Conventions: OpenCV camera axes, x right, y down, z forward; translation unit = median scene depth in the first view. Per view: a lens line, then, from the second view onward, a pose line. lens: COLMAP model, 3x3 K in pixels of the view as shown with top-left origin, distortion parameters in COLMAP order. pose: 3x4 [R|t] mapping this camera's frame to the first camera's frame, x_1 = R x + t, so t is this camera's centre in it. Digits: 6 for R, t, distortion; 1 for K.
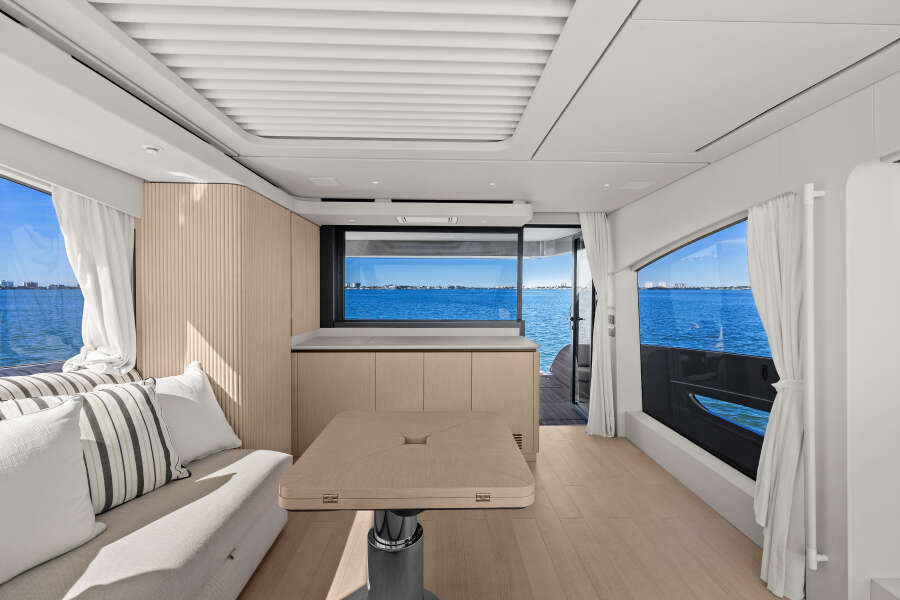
lens RADIAL K [[404.0, 0, 449.1], [0, 404.0, 305.5], [0, 0, 1]] dist [-0.005637, -0.001570]
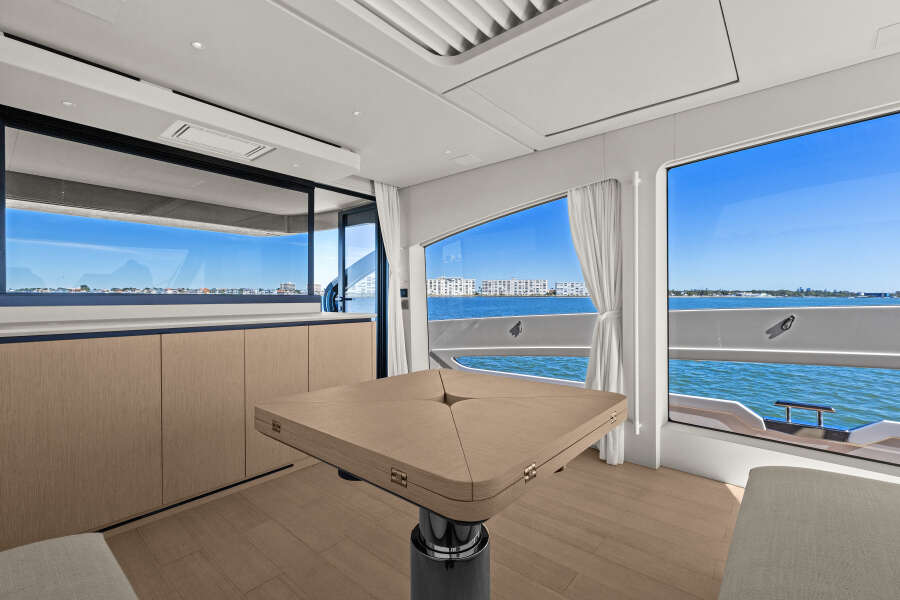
lens RADIAL K [[404.0, 0, 454.9], [0, 404.0, 303.1], [0, 0, 1]] dist [-0.005637, -0.001570]
pose [[0.654865, -0.008279, 0.755701, -0.340451], [0.028679, 0.999492, -0.013902, 0.092060], [-0.755202, 0.030777, 0.654770, 0.271735]]
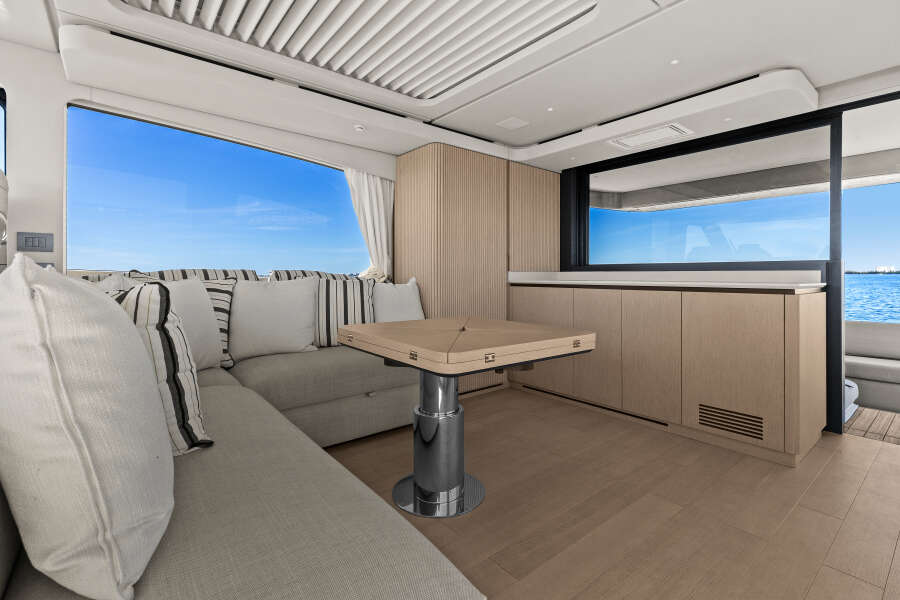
lens RADIAL K [[404.0, 0, 444.8], [0, 404.0, 281.3], [0, 0, 1]] dist [-0.005637, -0.001570]
pose [[0.598015, 0.010842, -0.801412, 0.395311], [-0.033185, 0.999386, -0.011242, 0.120513], [0.800798, 0.033318, 0.598007, 0.179092]]
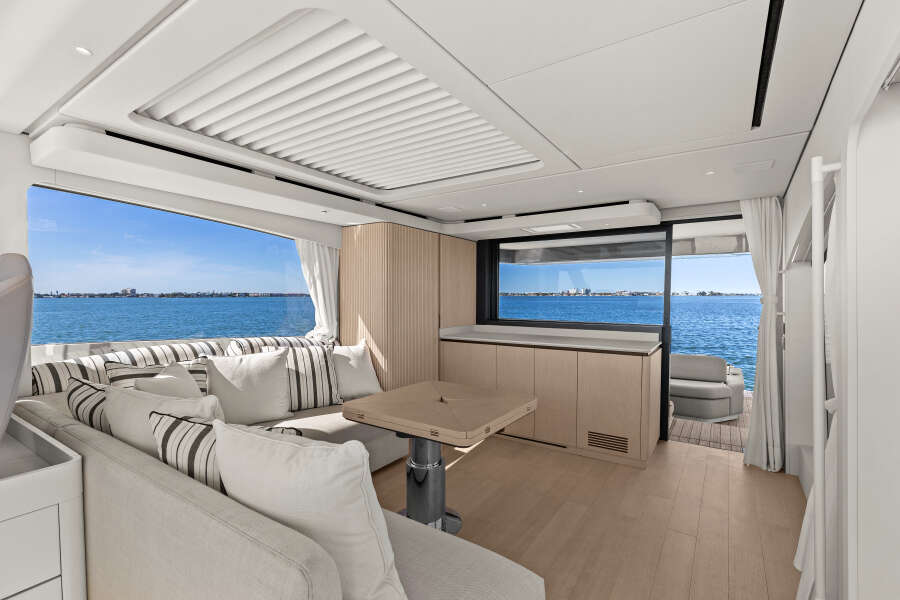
lens RADIAL K [[404.0, 0, 446.1], [0, 404.0, 322.2], [0, 0, 1]] dist [-0.005637, -0.001570]
pose [[0.808617, 0.035407, -0.587269, 0.390630], [-0.021571, 0.999301, 0.030547, 0.014389], [0.587940, -0.012033, 0.808815, -0.057062]]
